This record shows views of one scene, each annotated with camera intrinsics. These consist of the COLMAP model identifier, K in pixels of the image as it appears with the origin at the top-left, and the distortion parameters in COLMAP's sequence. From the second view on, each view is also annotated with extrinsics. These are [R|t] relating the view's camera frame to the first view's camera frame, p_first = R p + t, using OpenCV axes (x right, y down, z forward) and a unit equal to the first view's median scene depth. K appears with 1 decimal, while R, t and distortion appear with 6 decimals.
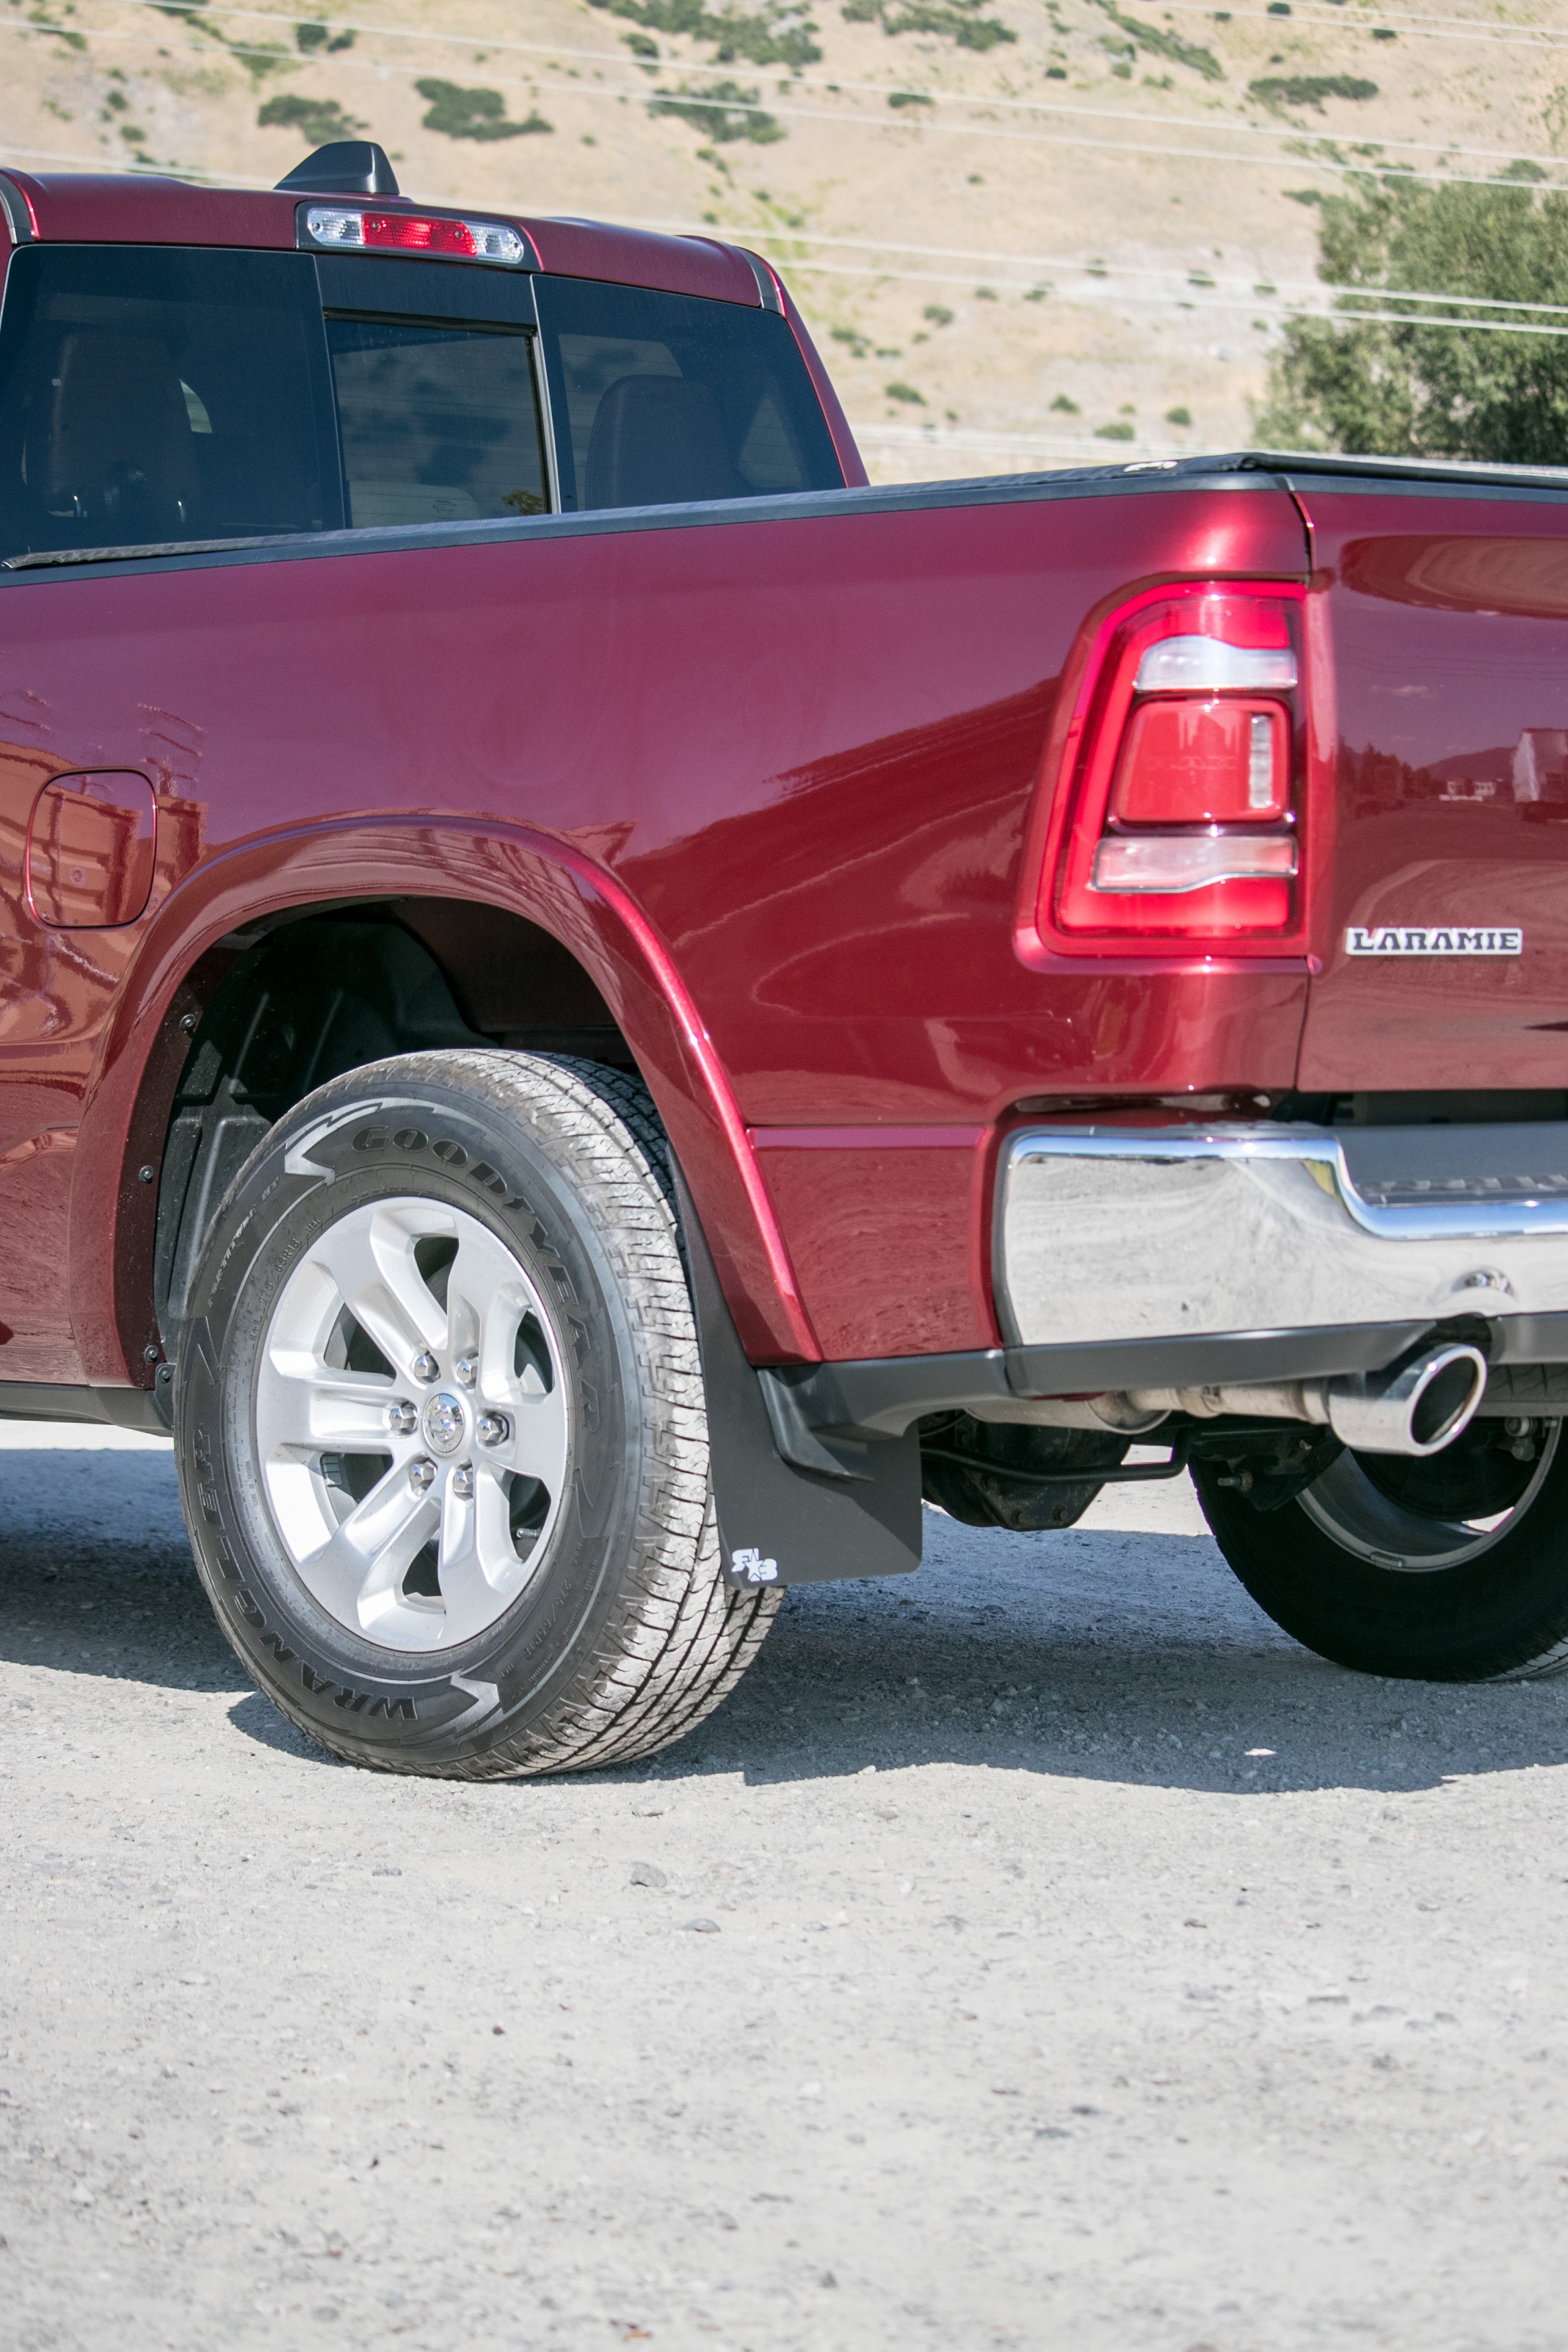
lens RADIAL K [[6282.5, 0, 297.2], [0, 6282.5, 1175.0], [0, 0, 1]] dist [0.004716, -0.148061]
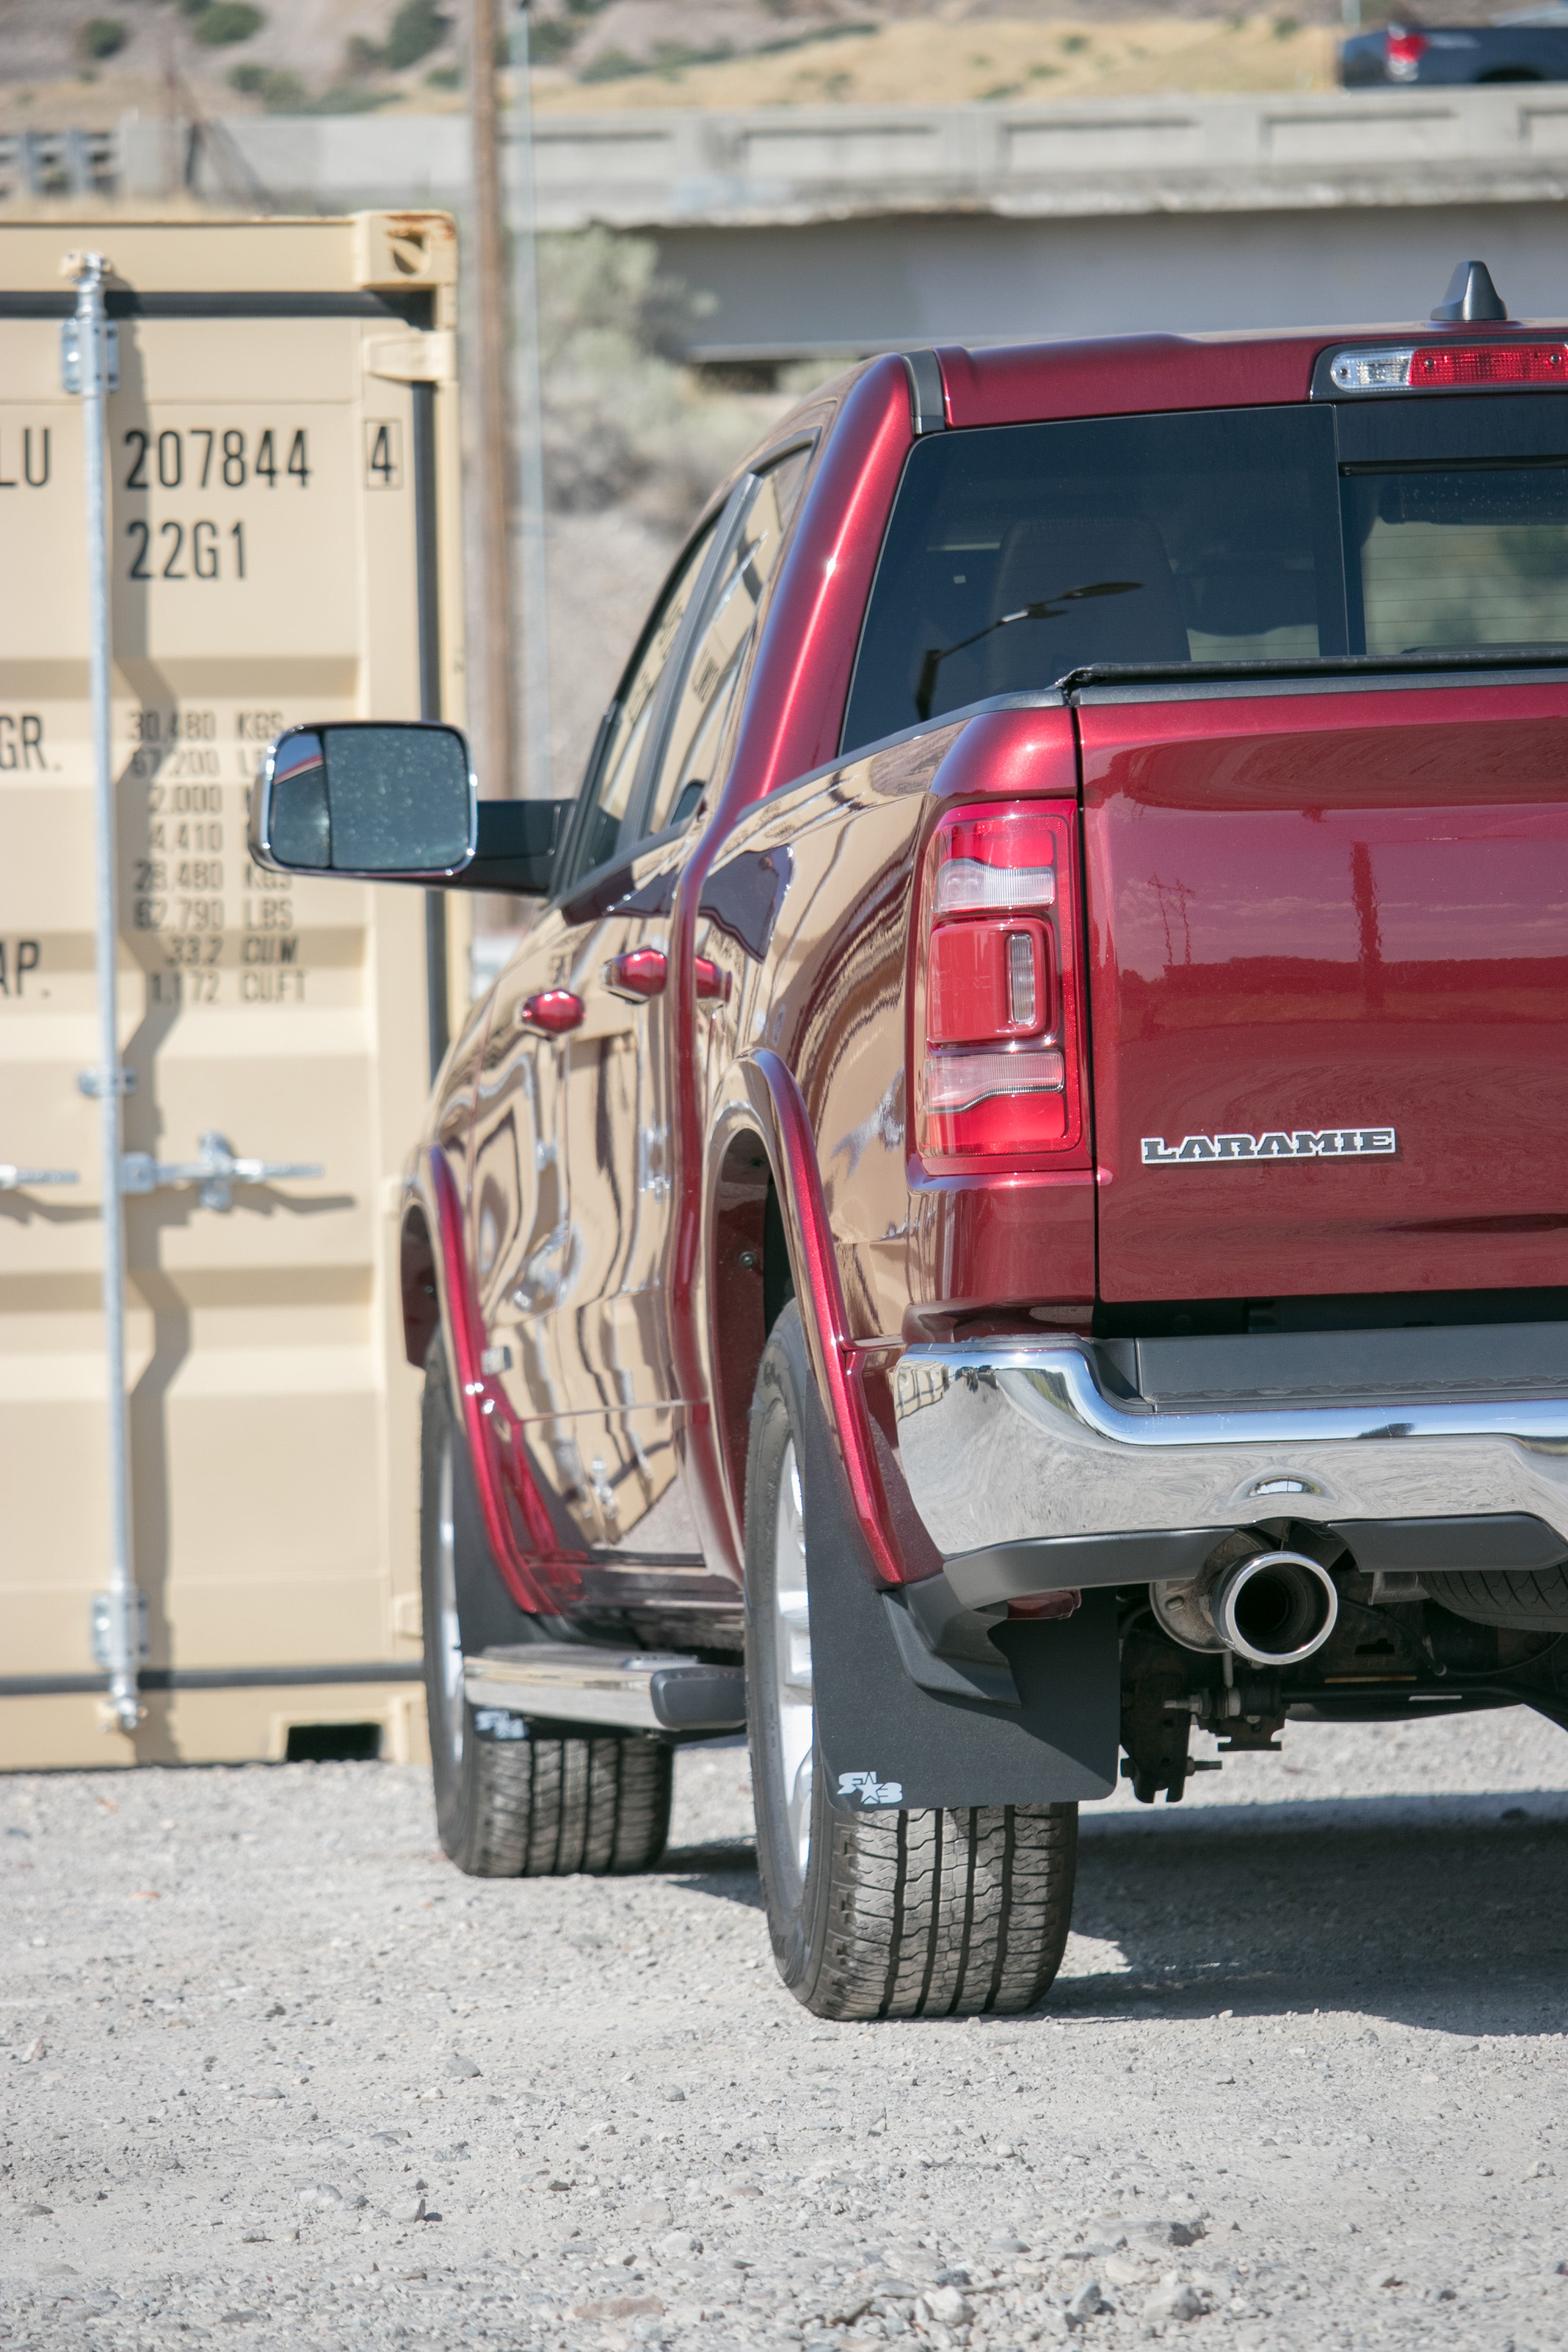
lens RADIAL K [[10953.8, 0, 784.0], [0, 10953.8, 1176.0], [0, 0, 1]] dist [0.123035, 3.545519]
pose [[0.813487, -0.038236, -0.580325, 1.116068], [0.021298, 0.999126, -0.035975, 0.027986], [0.581193, 0.016906, 0.813590, -0.447477]]
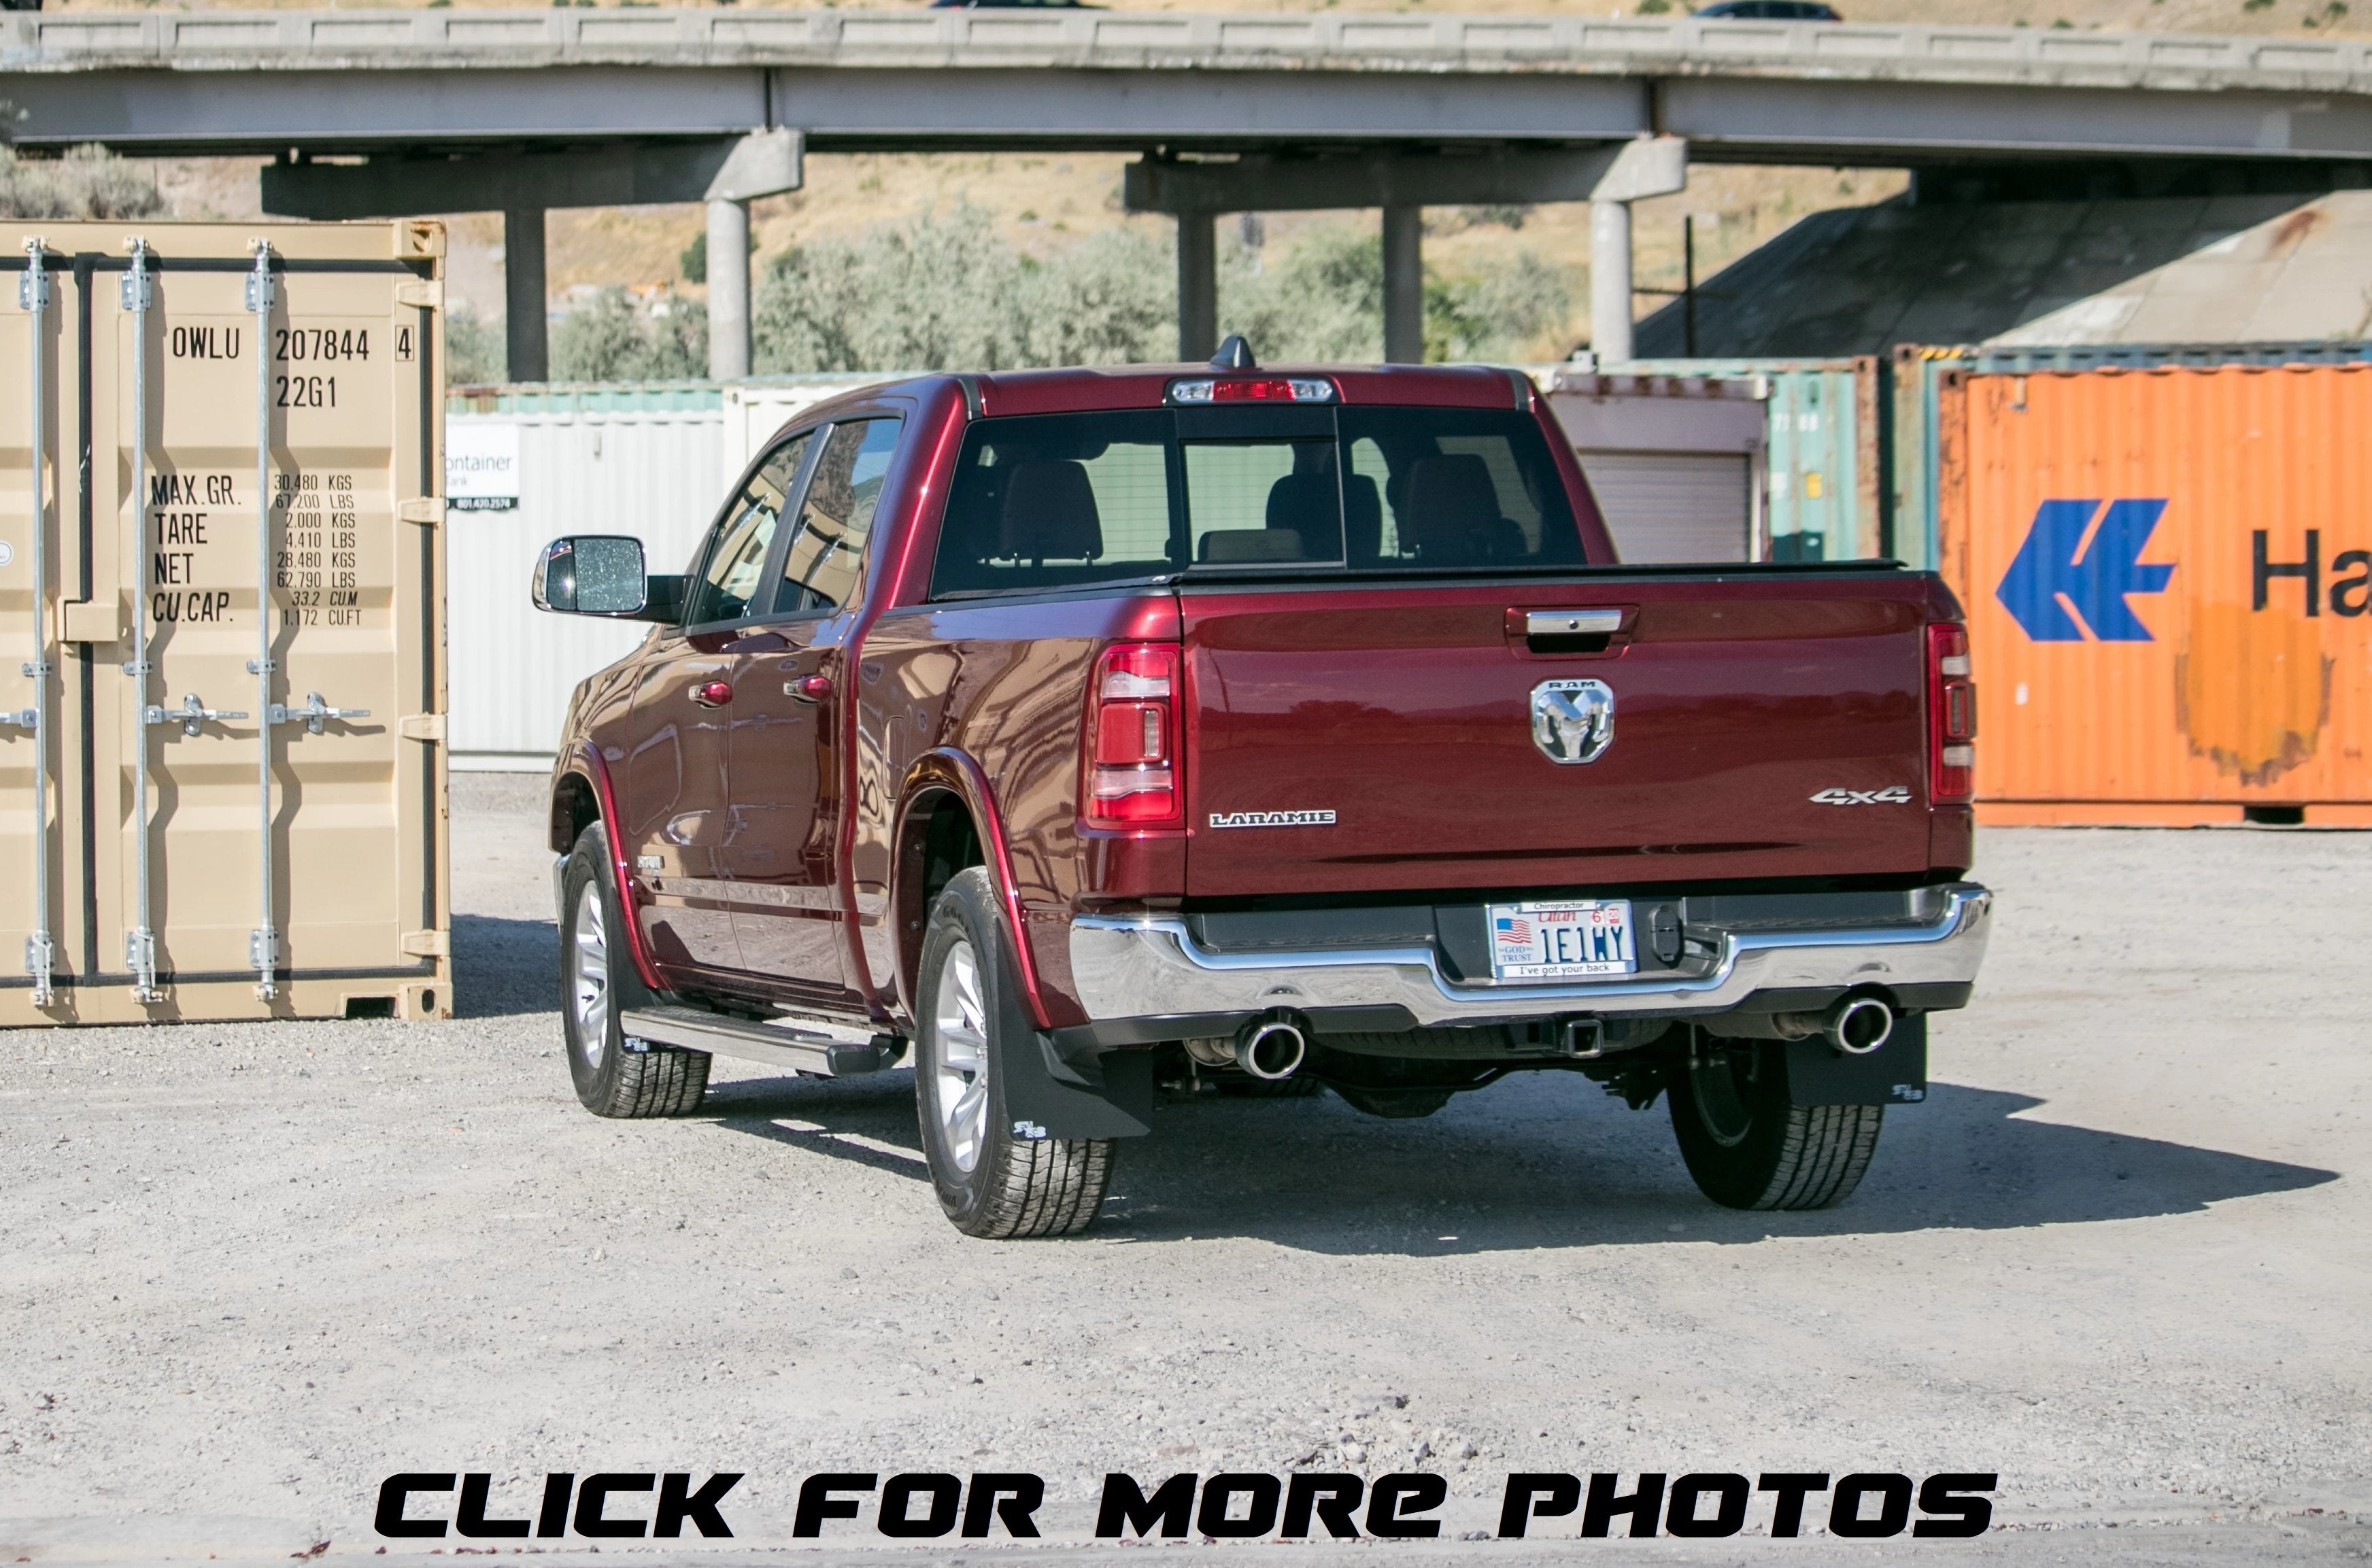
lens RADIAL K [[5748.3, 0, 1186.0], [0, 5748.3, 784.0], [0, 0, 1]] dist [-0.740763, 5.336205]
pose [[0.902424, -0.009253, -0.430751, 0.929206], [0.008201, 0.999957, -0.004299, -0.040373], [0.430772, 0.000347, 0.902461, -0.636102]]
